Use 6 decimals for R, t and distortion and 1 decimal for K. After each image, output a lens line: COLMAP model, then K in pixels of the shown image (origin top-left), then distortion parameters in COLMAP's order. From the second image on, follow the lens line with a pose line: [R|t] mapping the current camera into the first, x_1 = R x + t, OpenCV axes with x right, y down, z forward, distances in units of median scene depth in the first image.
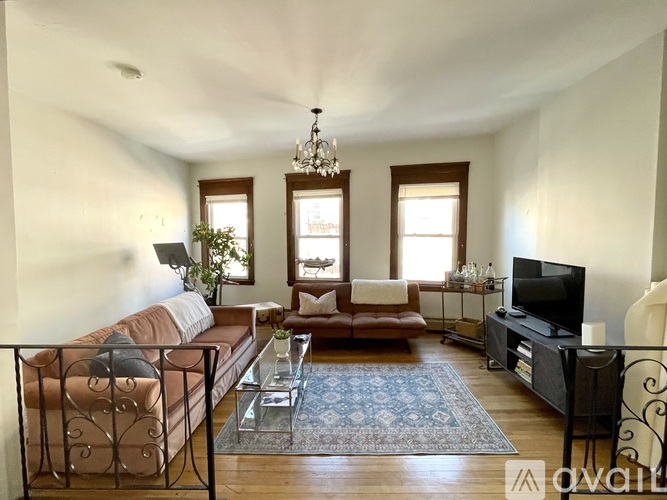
lens RADIAL K [[333.5, 0, 334.4], [0, 333.5, 252.7], [0, 0, 1]] dist [0.001540, 0.000102]
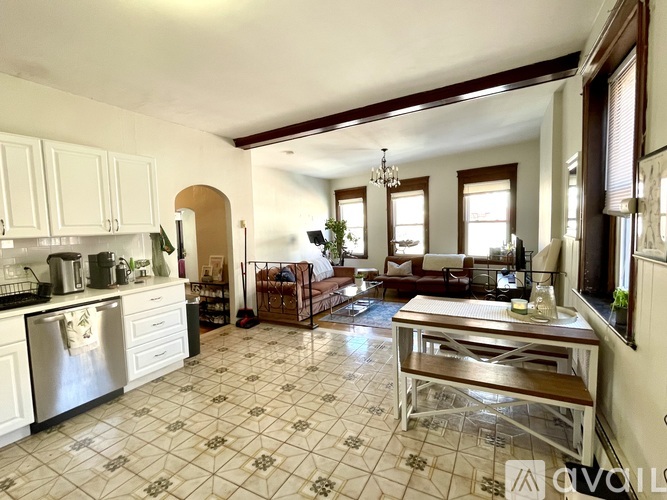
lens RADIAL K [[326.6, 0, 330.5], [0, 326.6, 249.9], [0, 0, 1]] dist [0.000601, 0.000017]
pose [[0.887628, 0.007486, -0.460500, 0.327843], [0.000300, 0.999858, 0.016831, 0.038601], [0.460561, -0.015078, 0.887500, -0.422489]]
